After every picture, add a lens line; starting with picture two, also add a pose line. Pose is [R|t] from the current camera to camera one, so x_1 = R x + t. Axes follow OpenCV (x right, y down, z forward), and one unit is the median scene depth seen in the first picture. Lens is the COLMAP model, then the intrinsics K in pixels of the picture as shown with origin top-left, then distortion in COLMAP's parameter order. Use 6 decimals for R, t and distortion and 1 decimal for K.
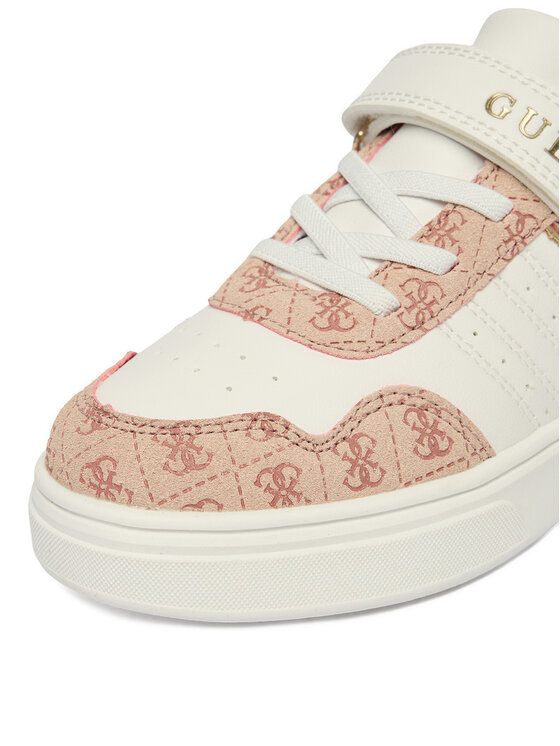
lens RADIAL K [[1577.1, 0, 246.9], [0, 1577.1, 362.2], [0, 0, 1]] dist [-0.097425, 0.000000]
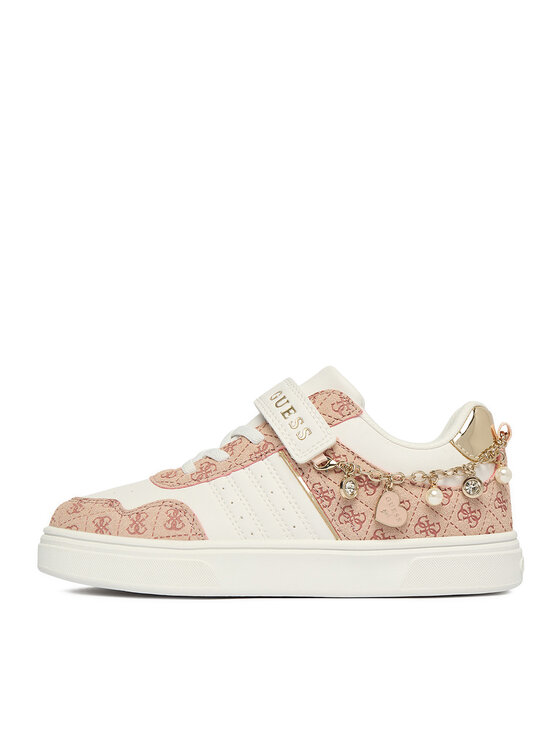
lens RADIAL K [[1338.3, 0, 278.8], [0, 1338.3, 374.2], [0, 0, 1]] dist [-0.132203, 0.000000]
pose [[0.758071, -0.012057, -0.652060, 1.404908], [-0.300906, 0.880579, -0.366110, 0.491660], [0.578605, 0.473747, 0.663913, -0.213804]]
